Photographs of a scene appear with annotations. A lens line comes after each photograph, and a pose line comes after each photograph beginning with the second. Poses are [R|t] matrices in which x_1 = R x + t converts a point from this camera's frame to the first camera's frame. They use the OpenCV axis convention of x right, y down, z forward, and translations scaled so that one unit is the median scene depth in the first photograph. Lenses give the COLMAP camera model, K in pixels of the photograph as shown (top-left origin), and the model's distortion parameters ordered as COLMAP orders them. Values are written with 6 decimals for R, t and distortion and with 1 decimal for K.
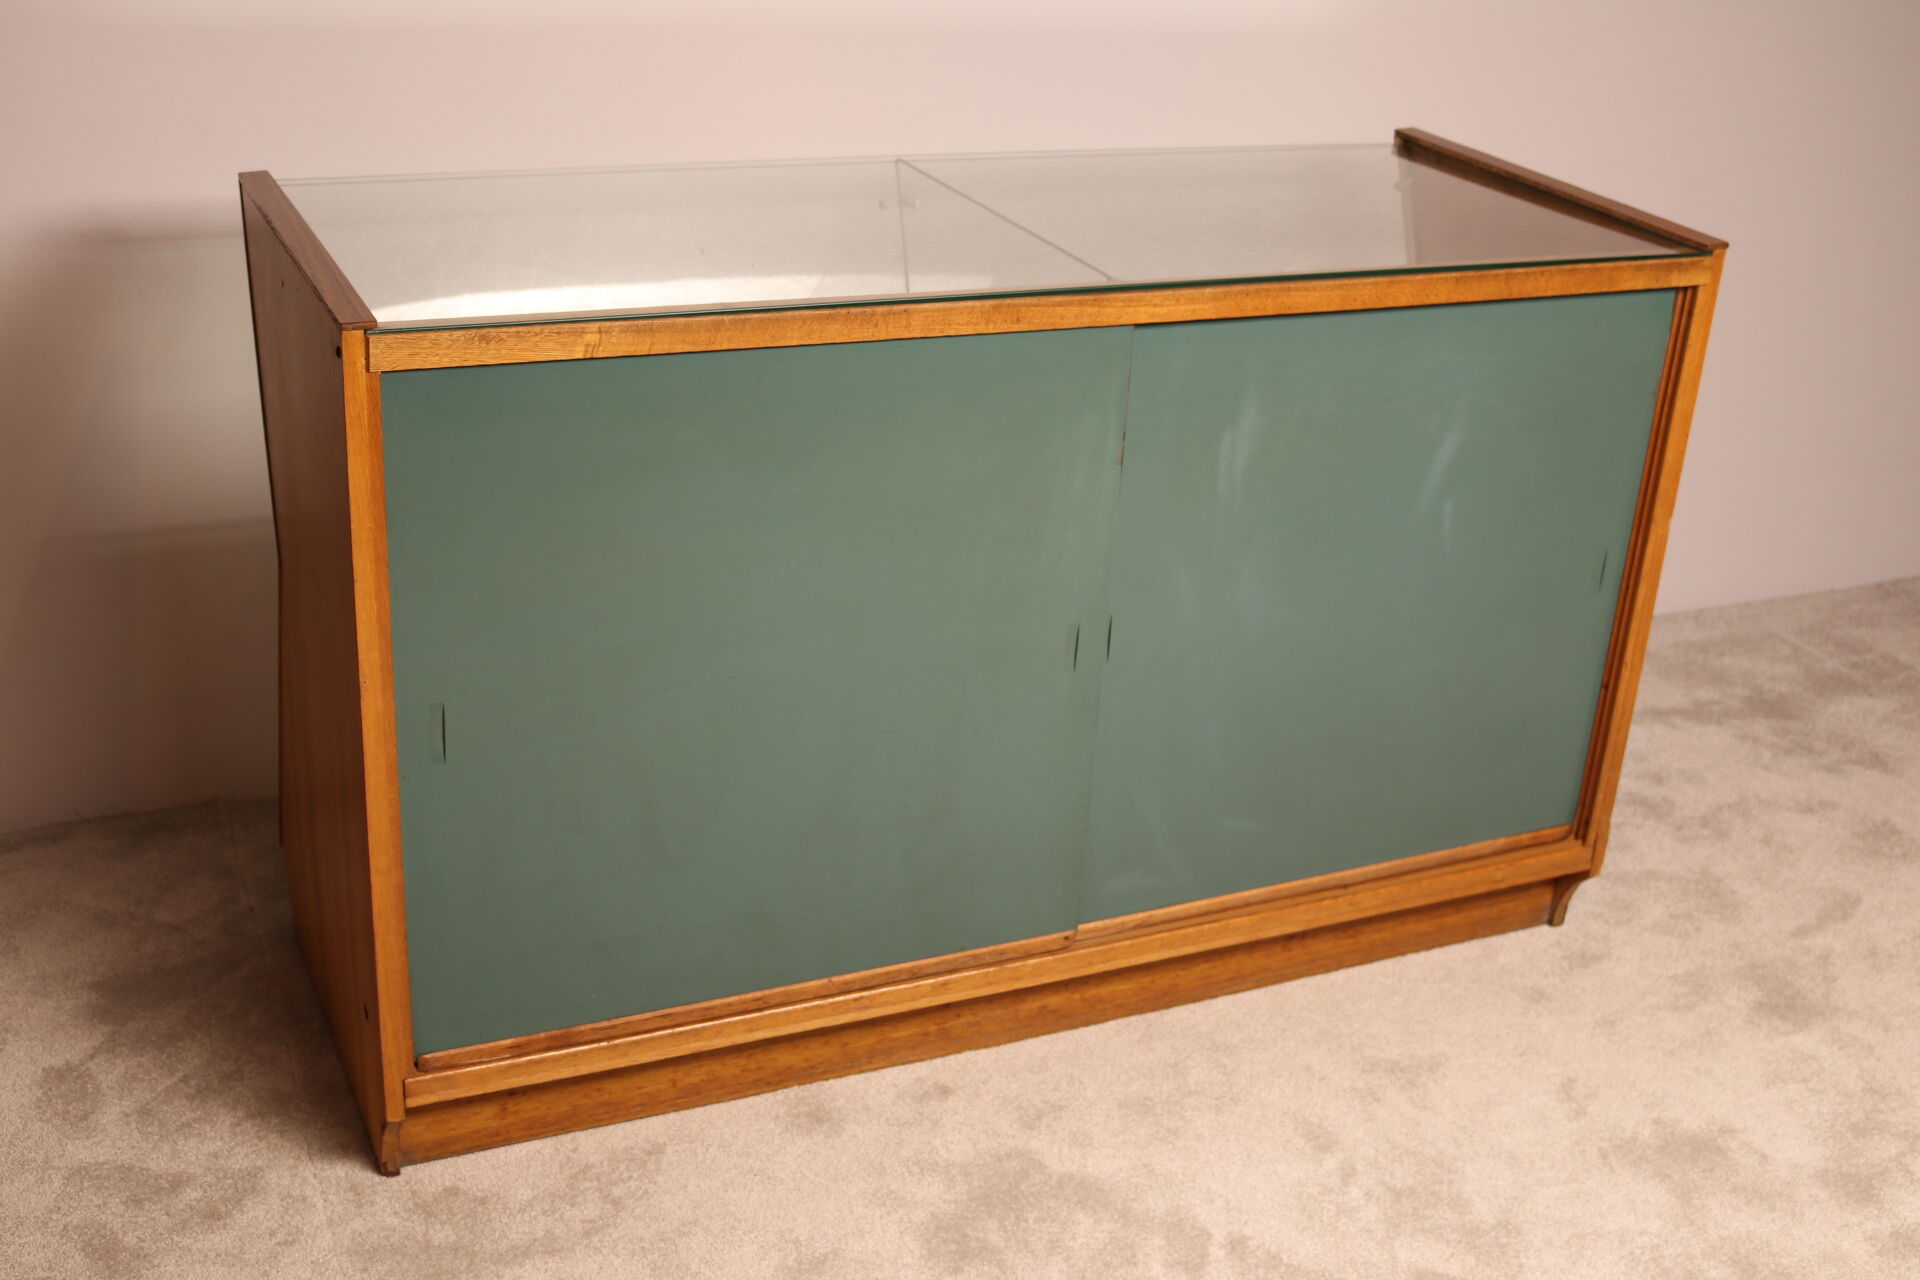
lens RADIAL K [[2260.8, 0, 963.0], [0, 2260.8, 628.9], [0, 0, 1]] dist [-0.121333, 0.139624]
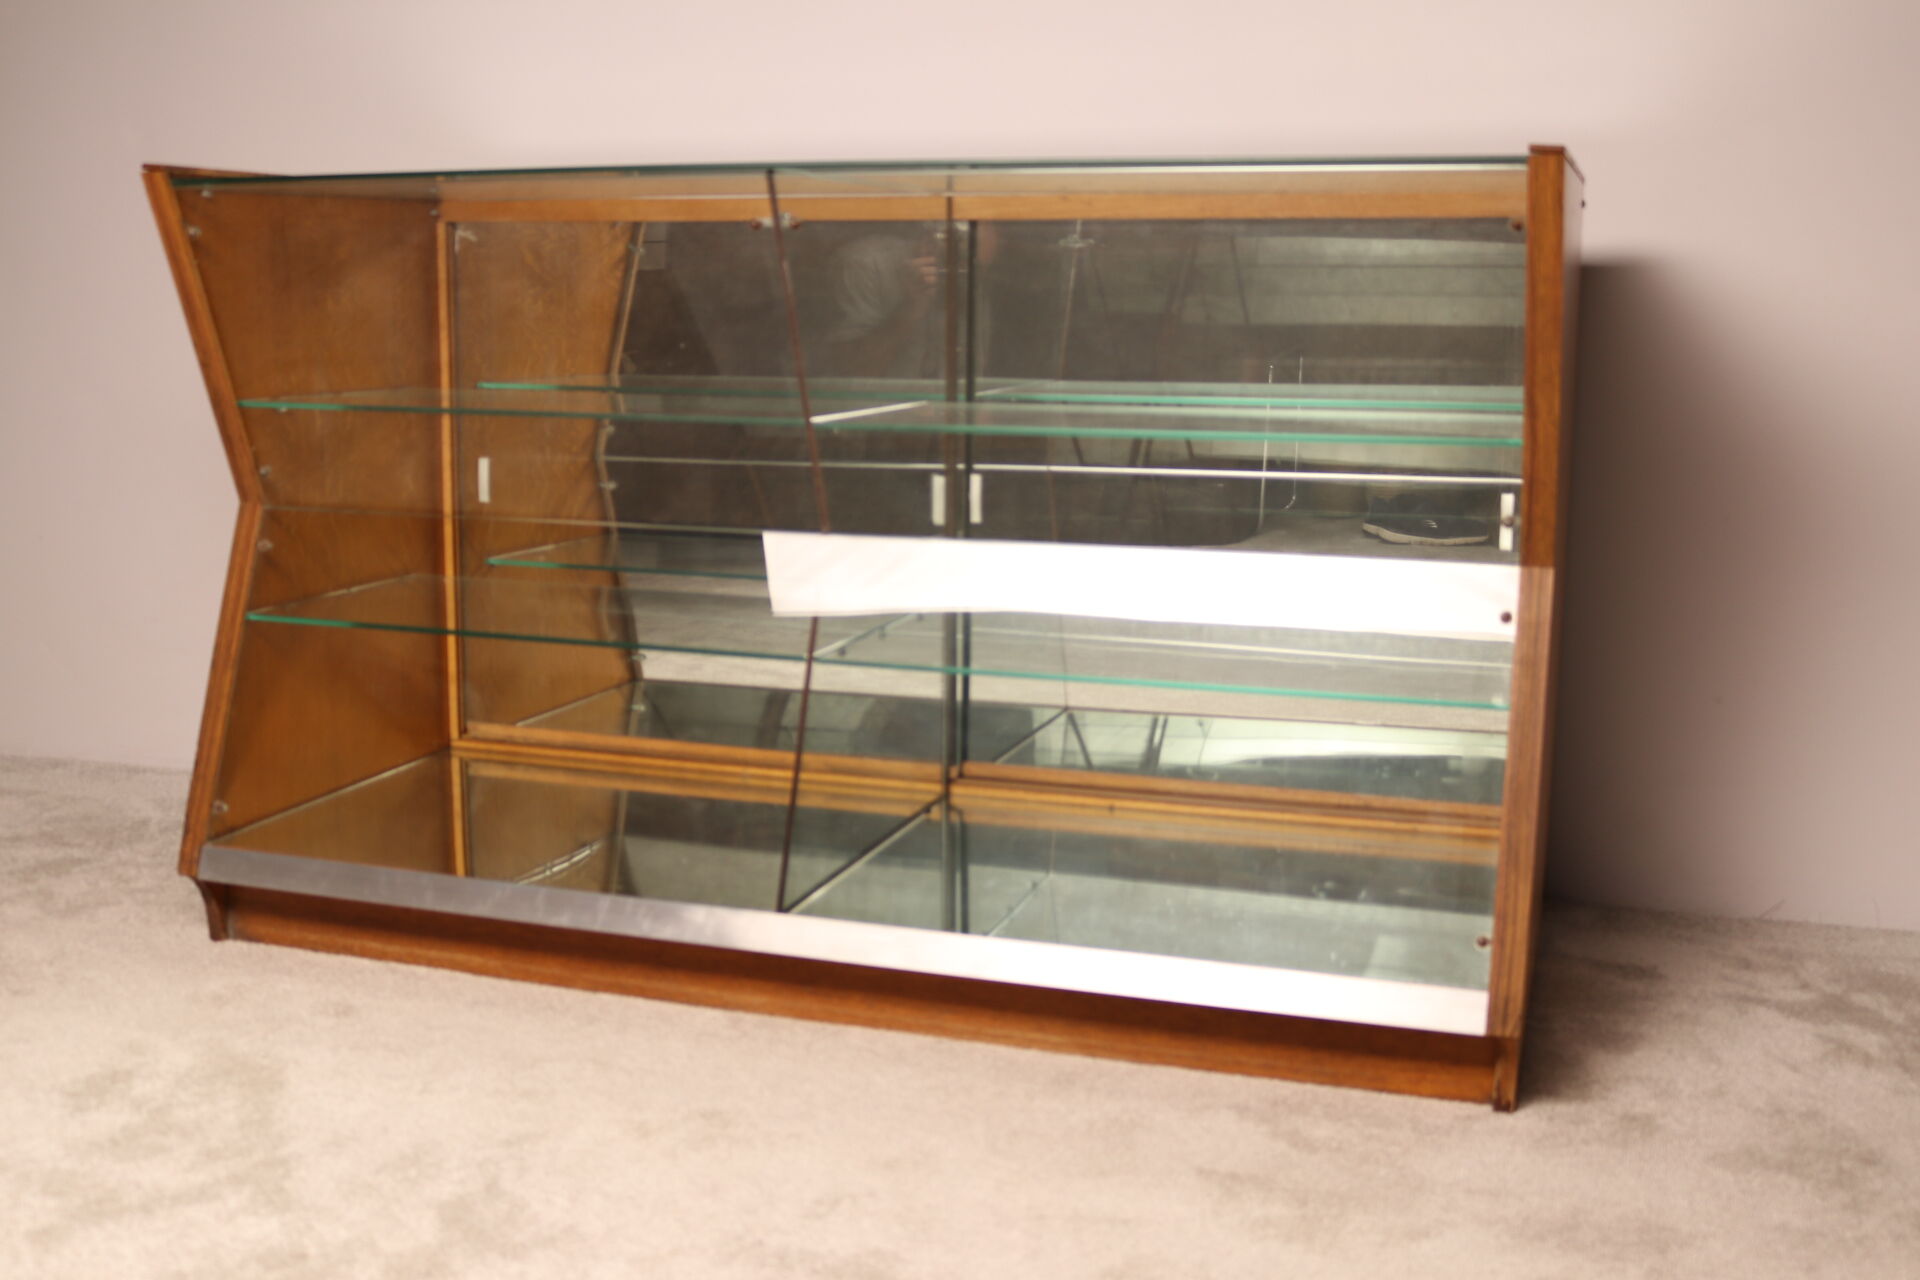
lens RADIAL K [[2029.4, 0, 960.0], [0, 2029.4, 640.0], [0, 0, 1]] dist [-0.091153, 0.018503]
pose [[0.752890, 0.061414, -0.655274, 0.766622], [-0.232744, 0.956146, -0.177804, 0.143198], [0.615619, 0.286378, 0.734167, 0.484697]]
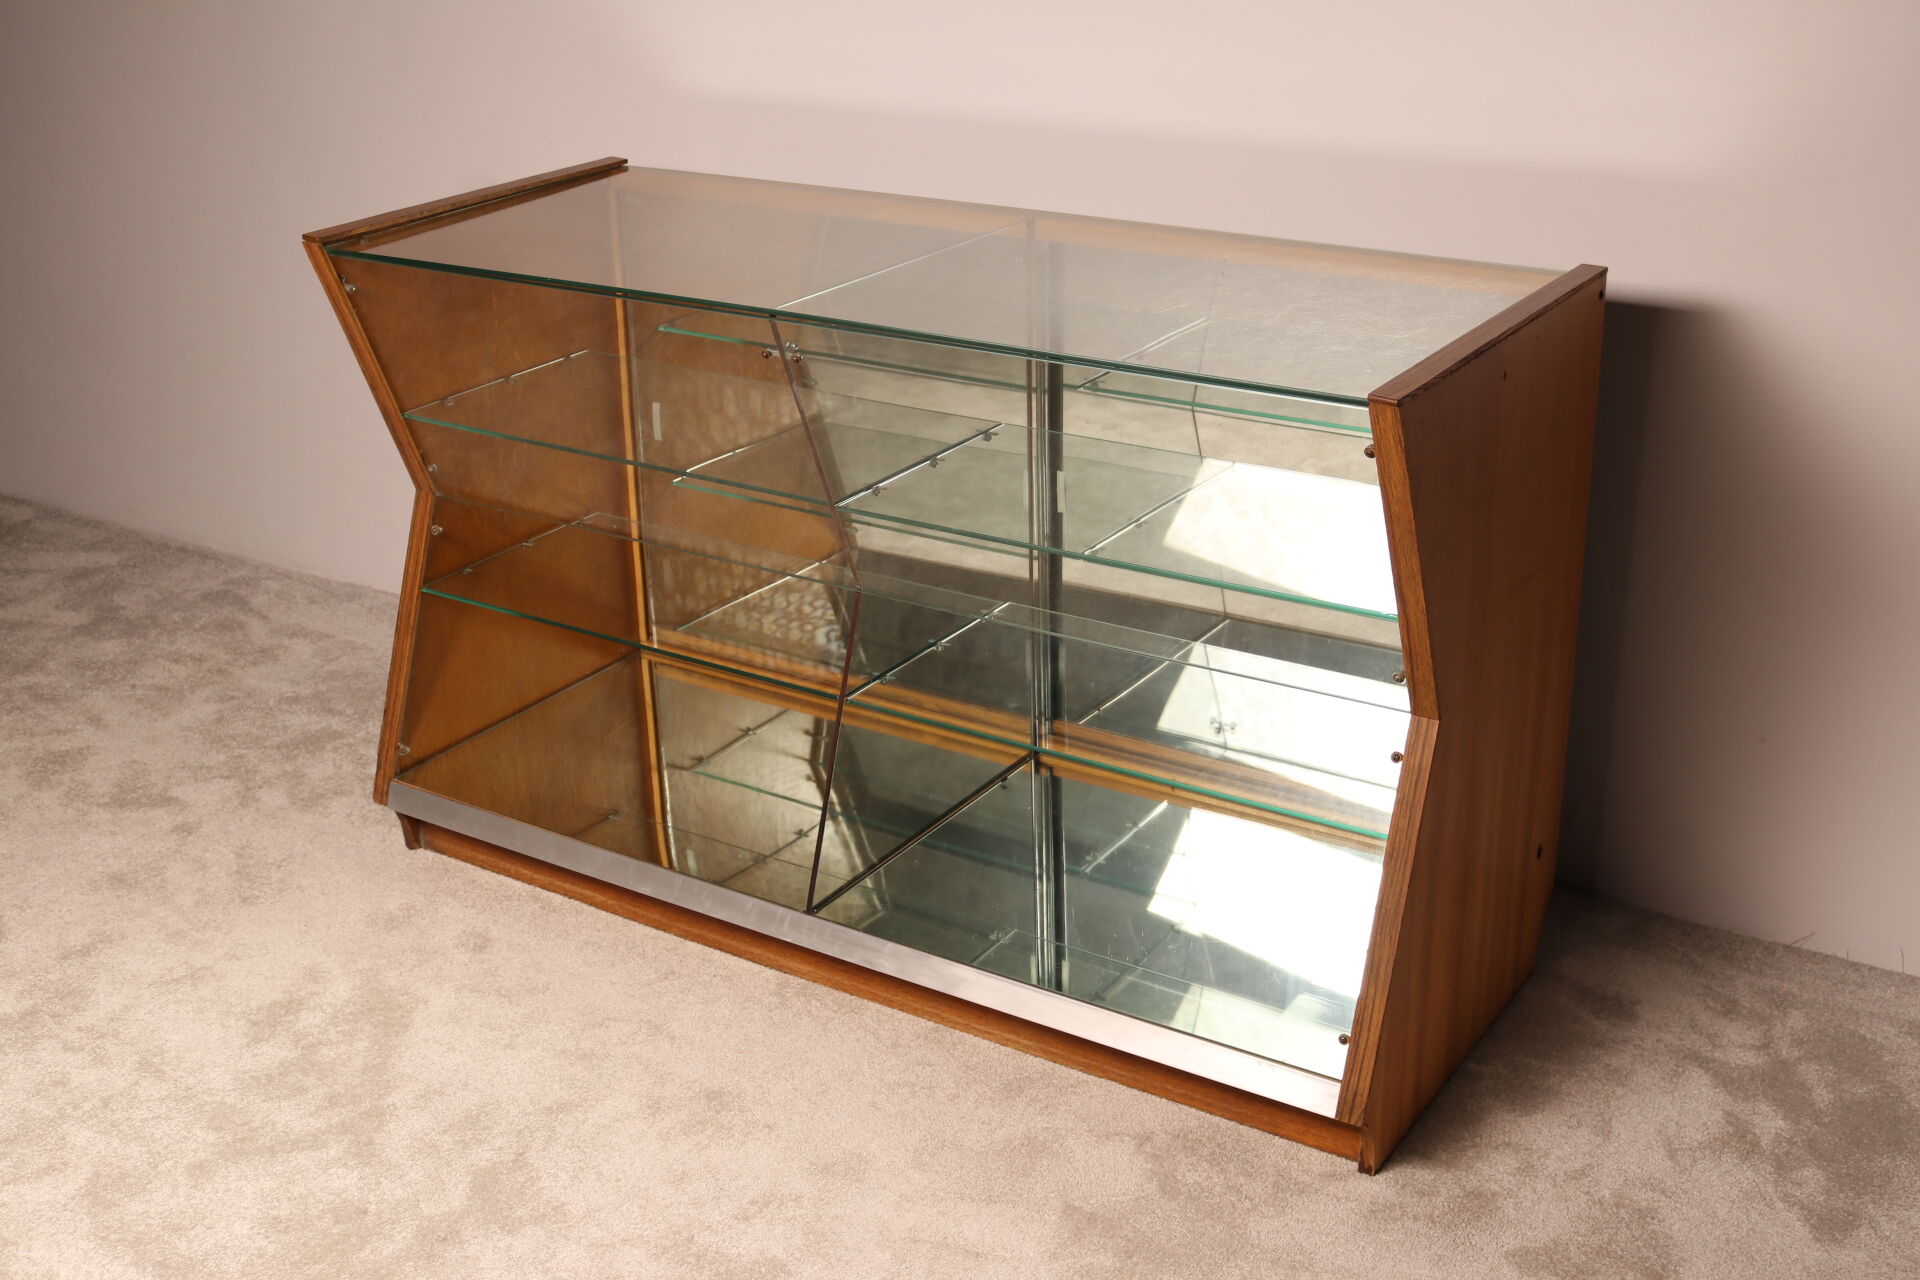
lens RADIAL K [[2260.8, 0, 963.0], [0, 2260.8, 628.9], [0, 0, 1]] dist [-0.121333, 0.139624]
pose [[0.556552, 0.247814, -0.792993, 1.063339], [-0.283224, 0.953897, 0.099319, -0.154393], [0.781047, 0.169319, 0.601080, 0.456430]]
